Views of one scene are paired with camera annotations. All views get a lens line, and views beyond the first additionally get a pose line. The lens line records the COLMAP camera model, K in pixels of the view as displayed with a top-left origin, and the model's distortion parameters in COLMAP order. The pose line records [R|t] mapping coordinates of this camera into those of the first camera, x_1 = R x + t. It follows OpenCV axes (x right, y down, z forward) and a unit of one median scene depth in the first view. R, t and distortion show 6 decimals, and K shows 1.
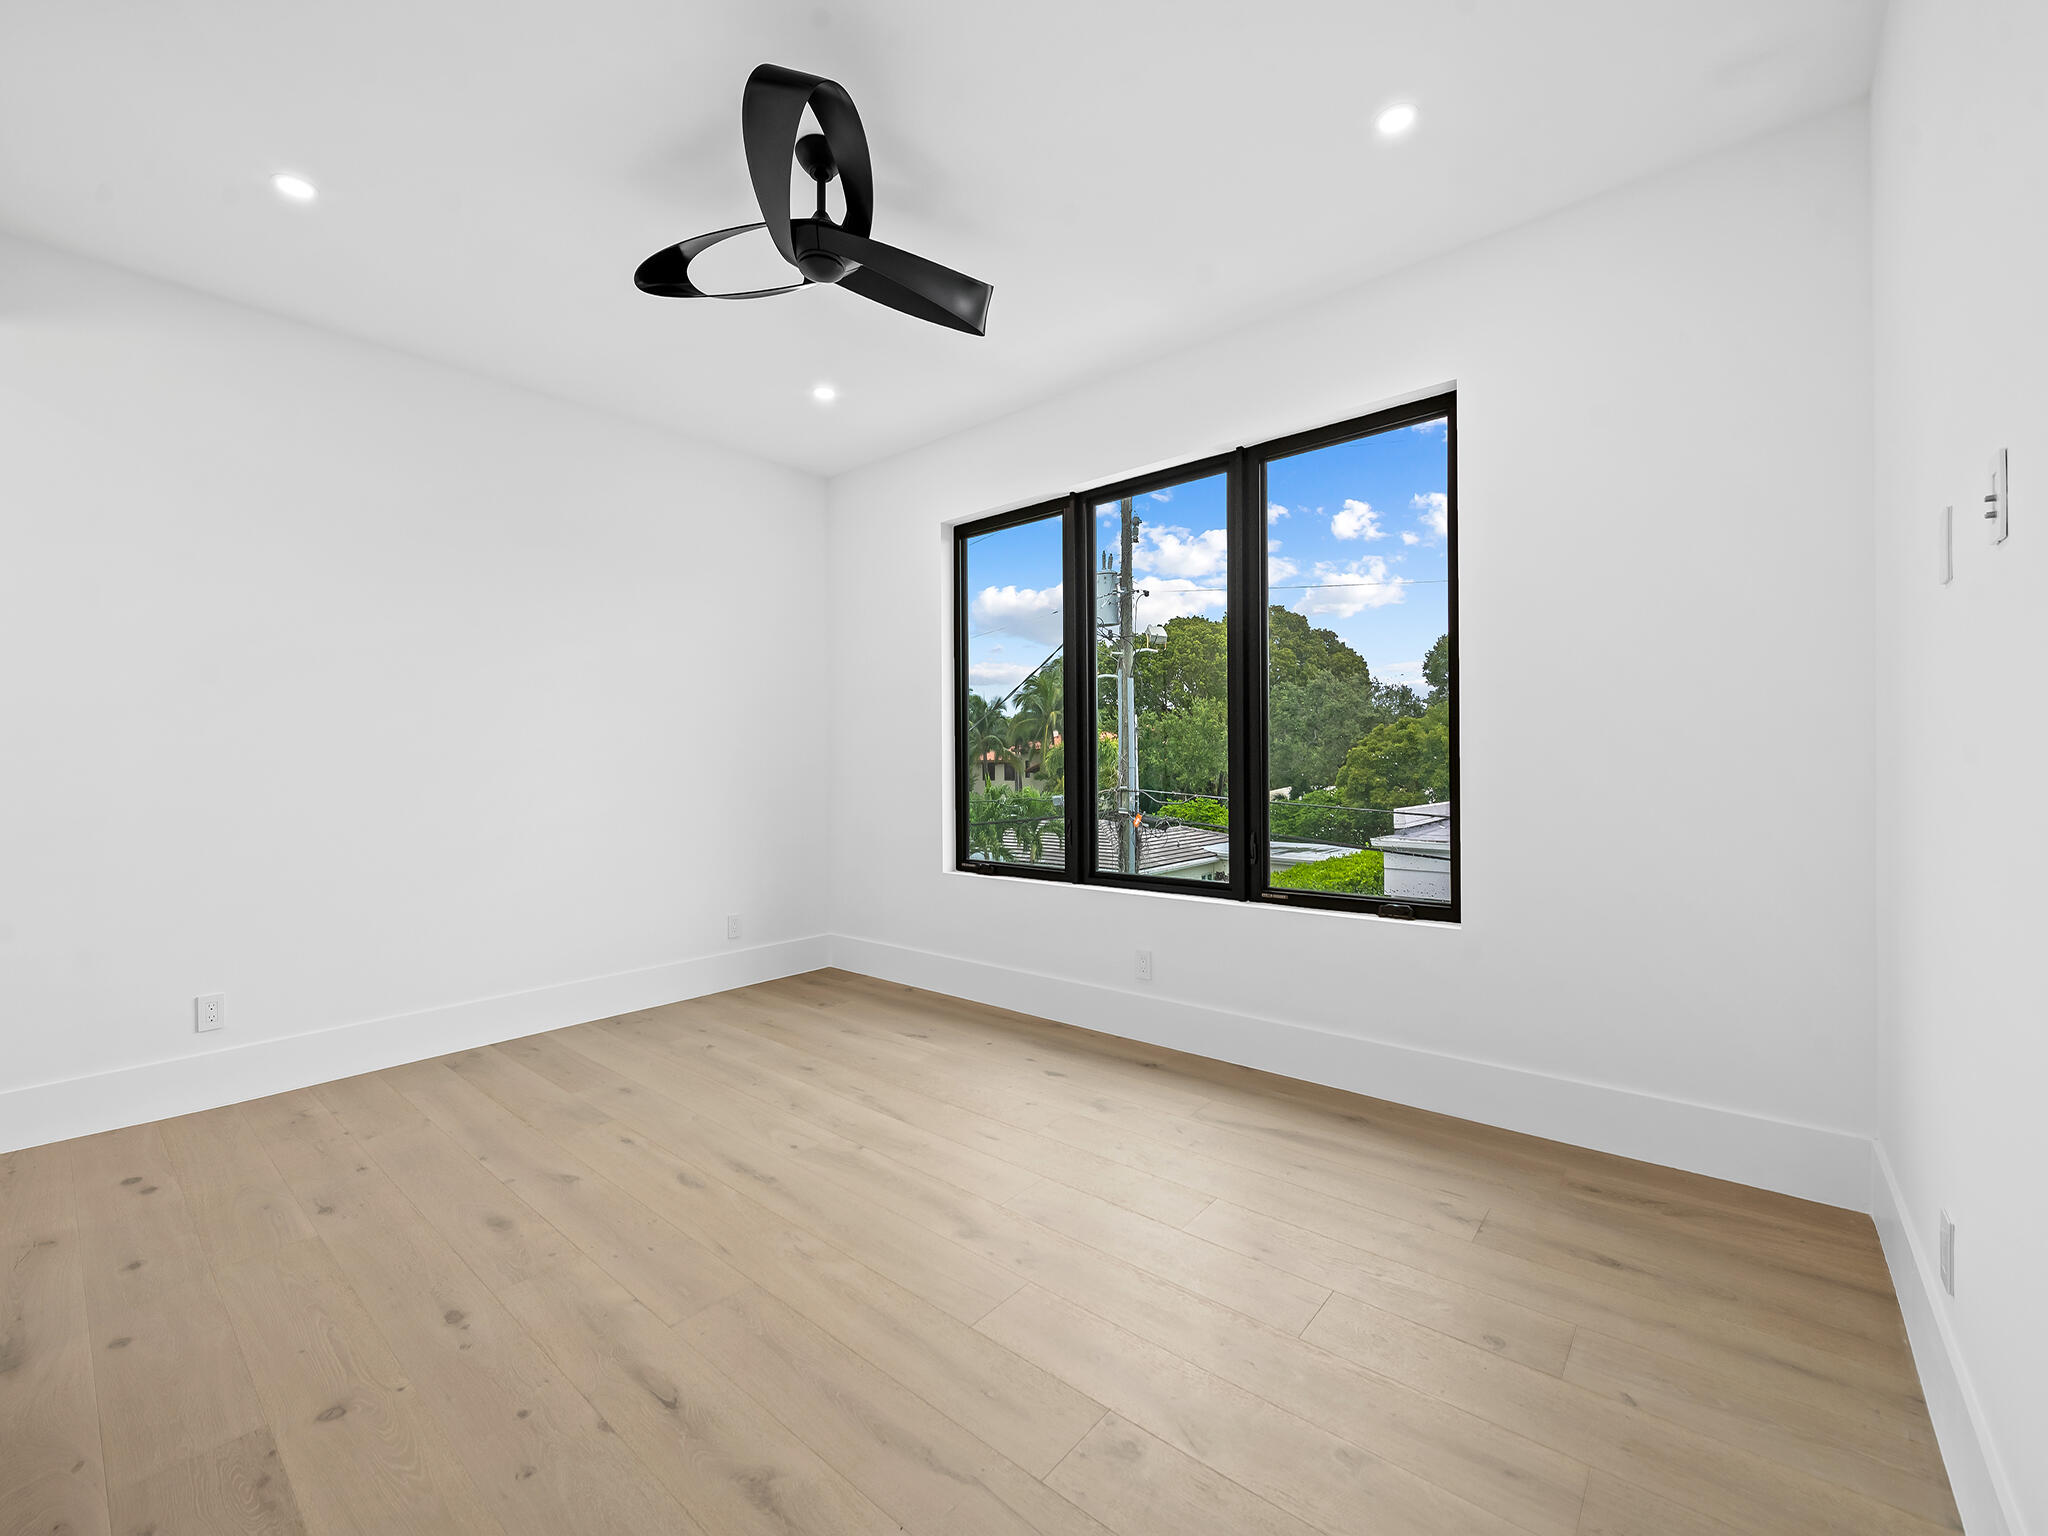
lens RADIAL K [[842.3, 0, 1024.3], [0, 842.3, 768.3], [0, 0, 1]] dist [-0.009005, 0.000117]
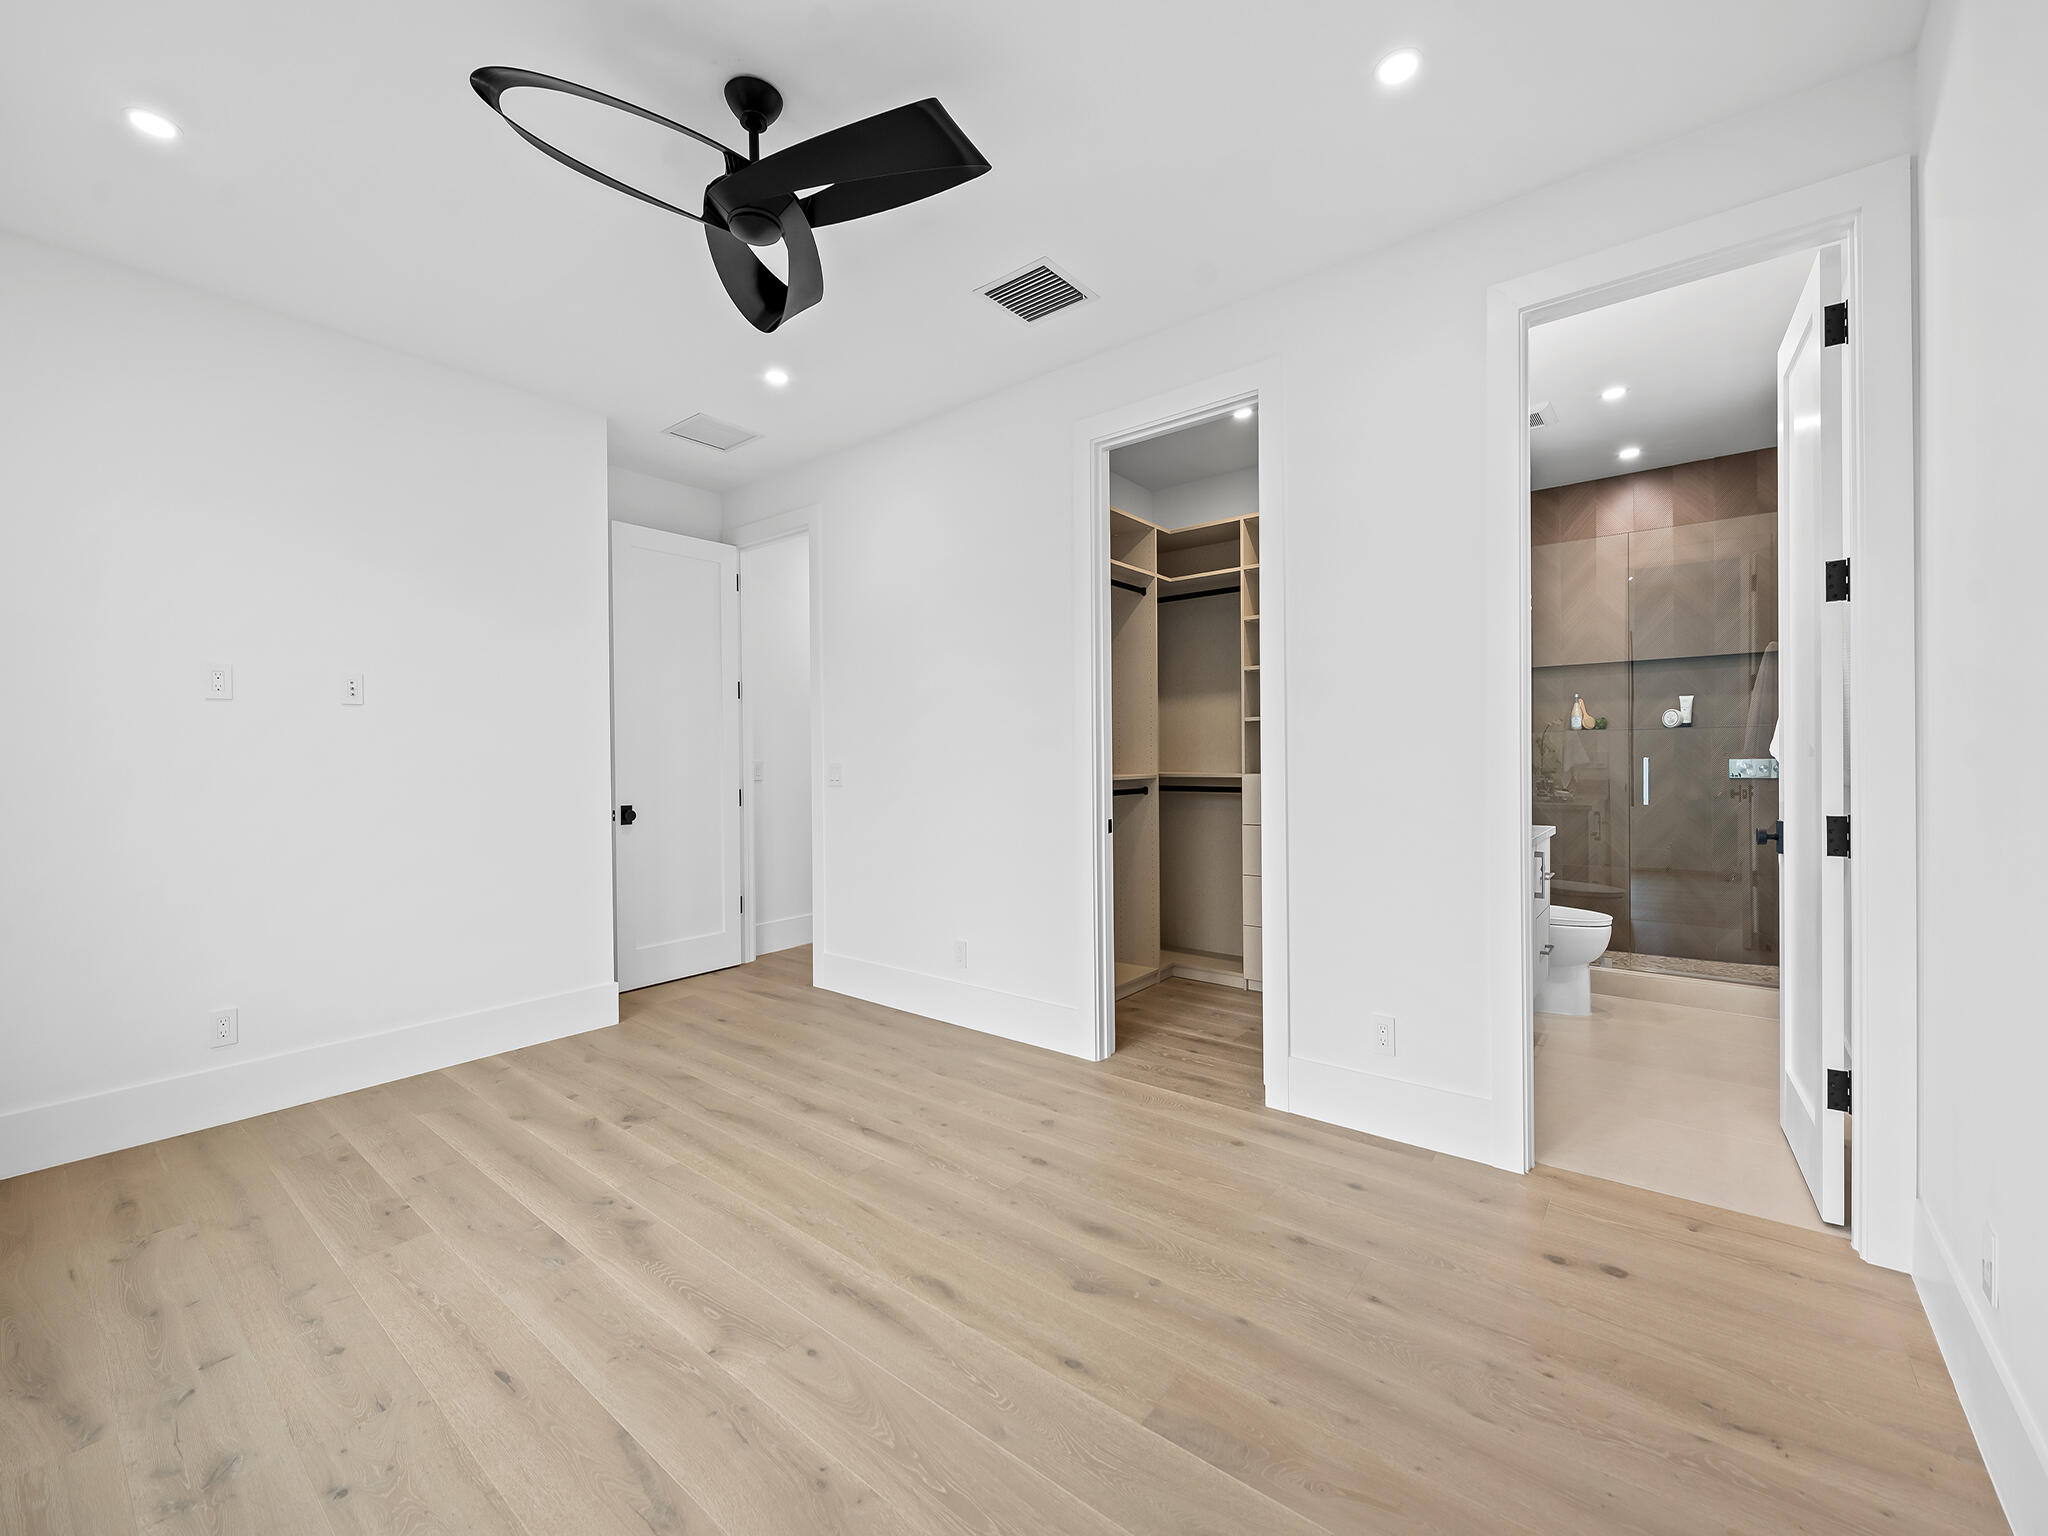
lens RADIAL K [[793.0, 0, 1030.9], [0, 793.0, 756.9], [0, 0, 1]] dist [-0.010120, 0.000002]
pose [[-0.998761, 0.017489, -0.046584, -0.476708], [0.017299, 0.999840, 0.004482, -0.035371], [0.046655, 0.003670, -0.998904, 1.820912]]
